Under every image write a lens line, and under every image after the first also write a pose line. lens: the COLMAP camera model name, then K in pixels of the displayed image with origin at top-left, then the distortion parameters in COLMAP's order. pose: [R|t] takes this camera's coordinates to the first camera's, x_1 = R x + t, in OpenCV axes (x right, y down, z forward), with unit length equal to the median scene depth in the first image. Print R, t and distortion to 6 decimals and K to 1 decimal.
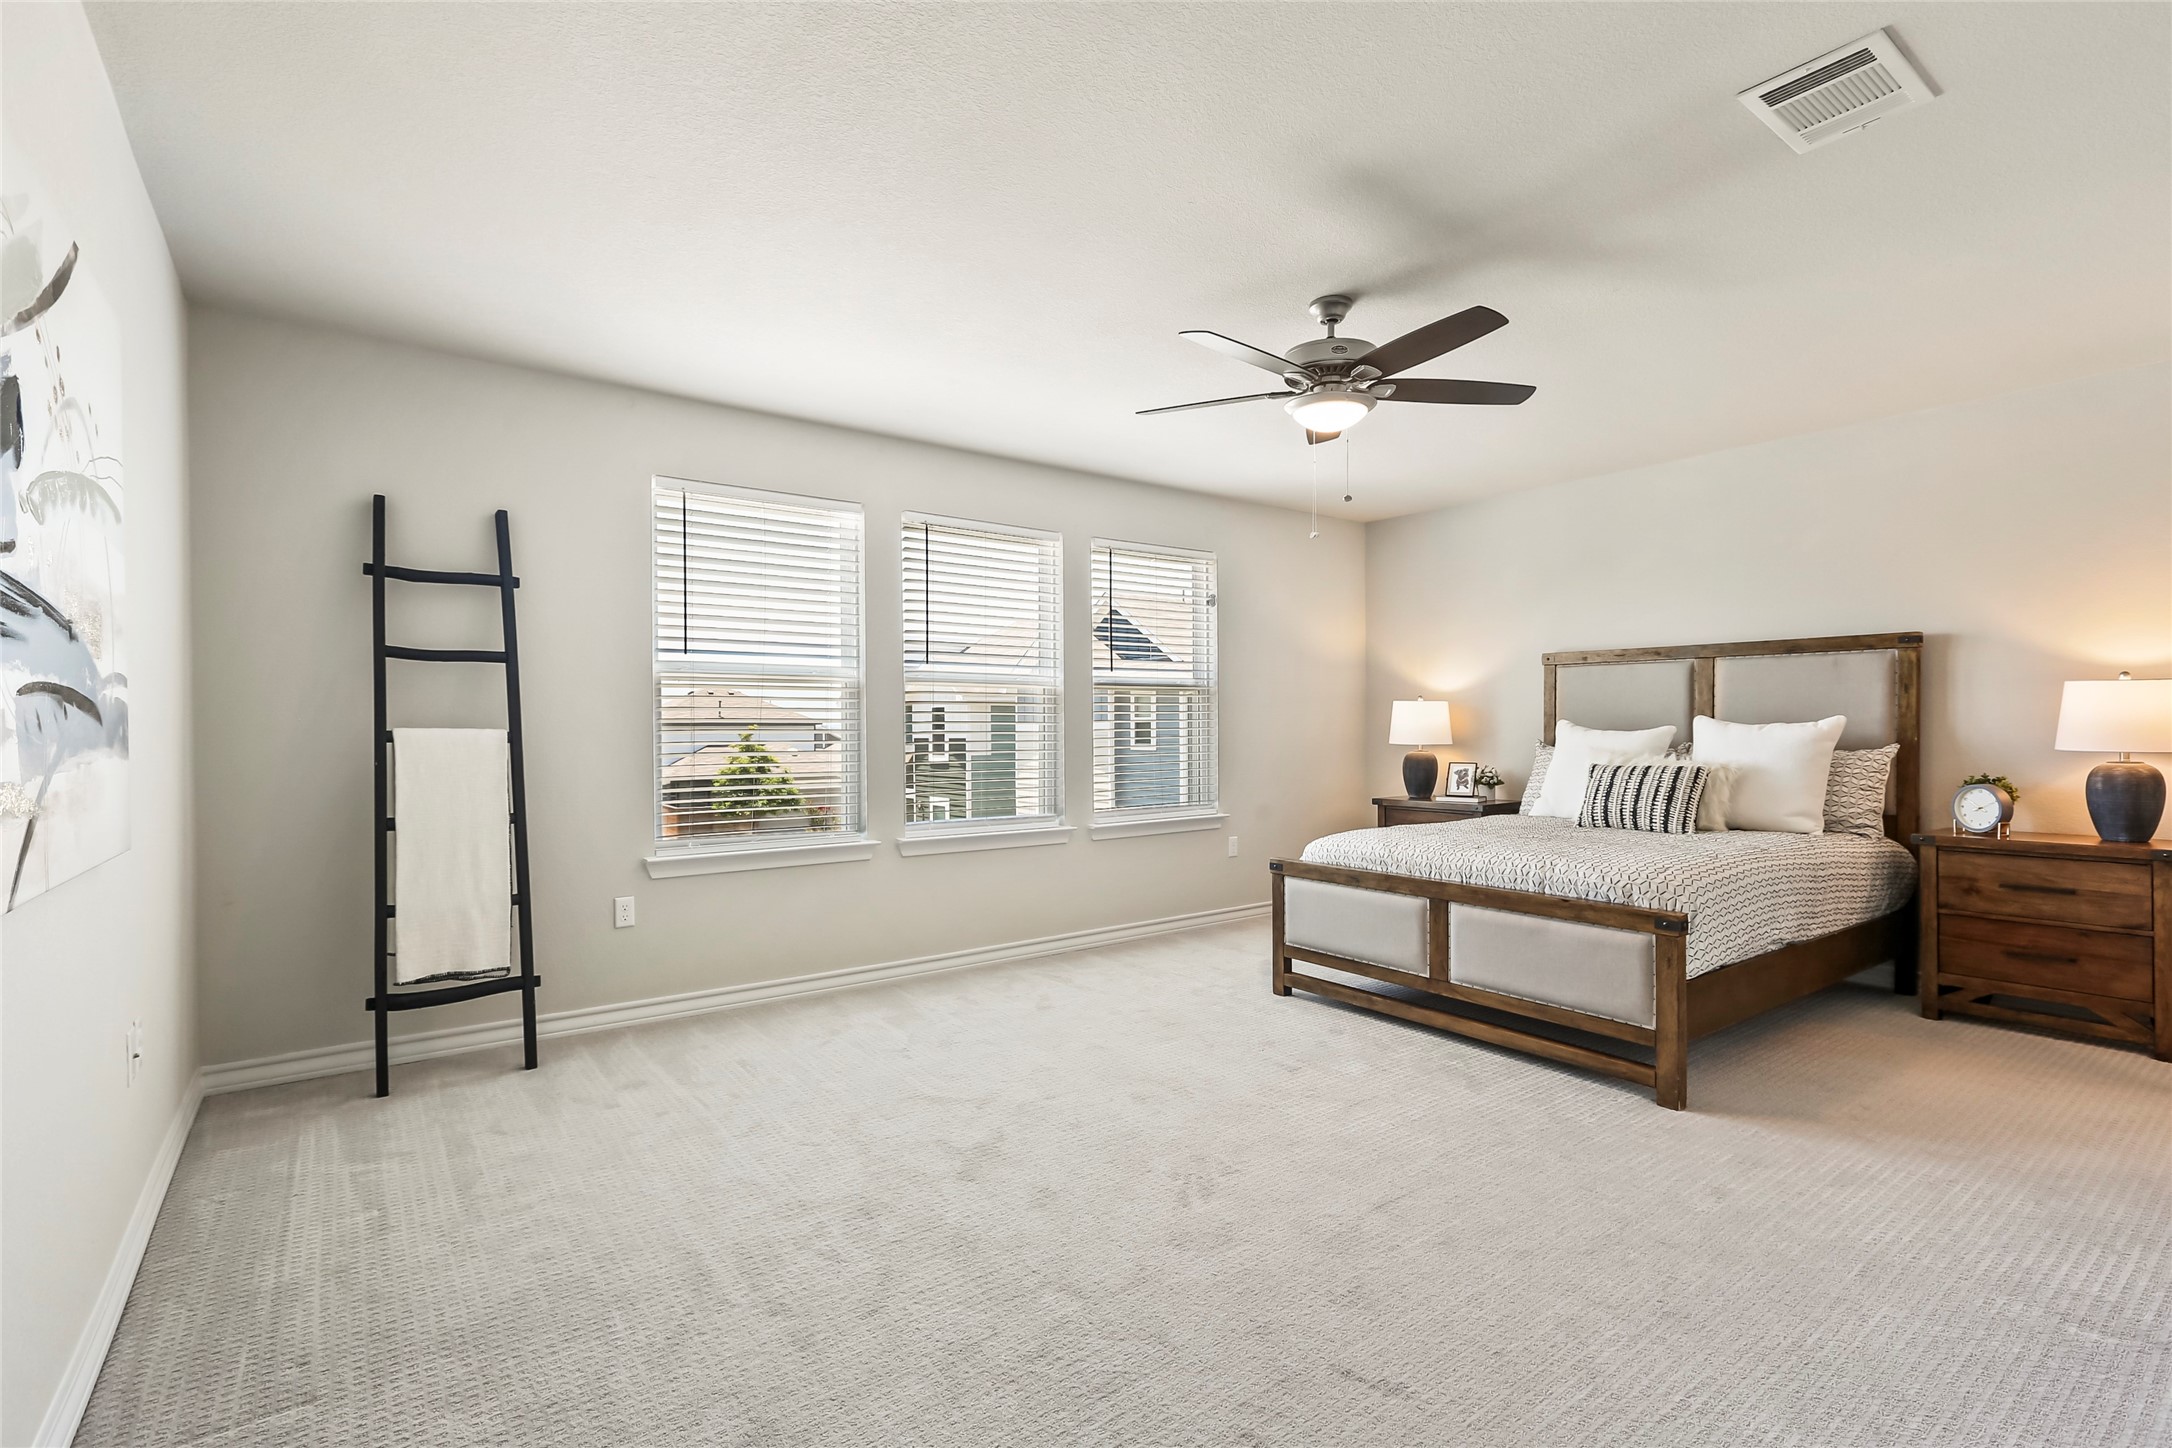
lens RADIAL K [[1001.0, 0, 1103.4], [0, 1001.0, 731.8], [0, 0, 1]] dist [0.004824, -0.002198]
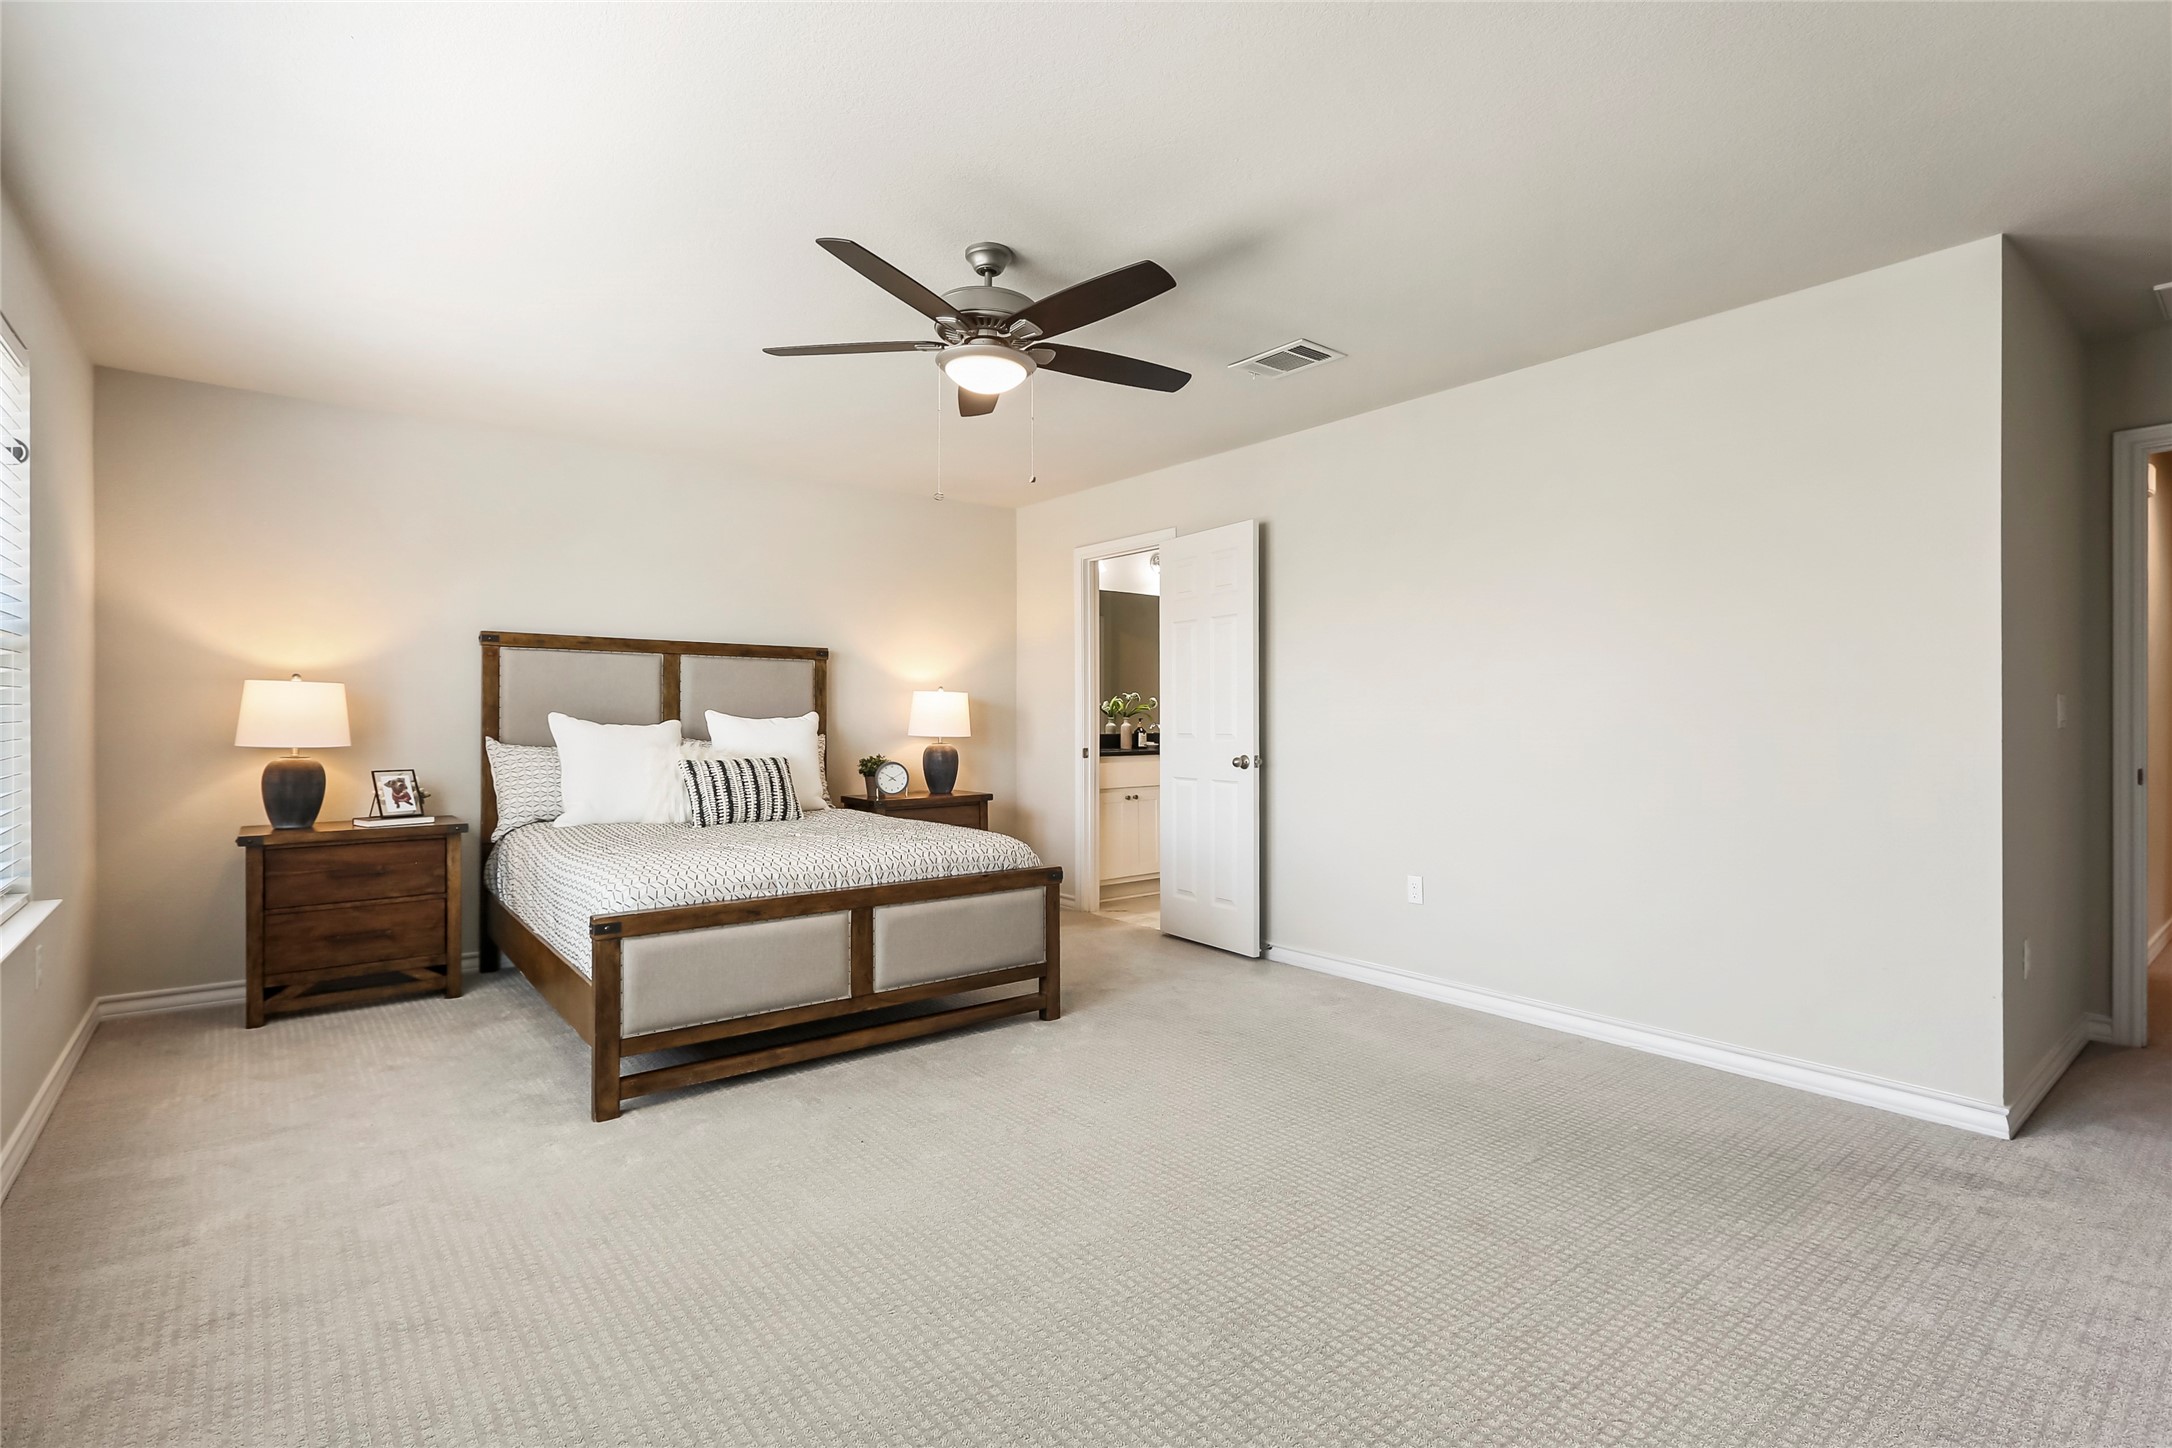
lens RADIAL K [[1001.0, 0, 1102.9], [0, 1001.0, 718.3], [0, 0, 1]] dist [0.004824, -0.002198]
pose [[-0.027233, 0.005536, 0.999614, -0.501899], [0.005183, 0.999972, -0.005396, -0.000013], [-0.999616, 0.005034, -0.027261, 0.683547]]
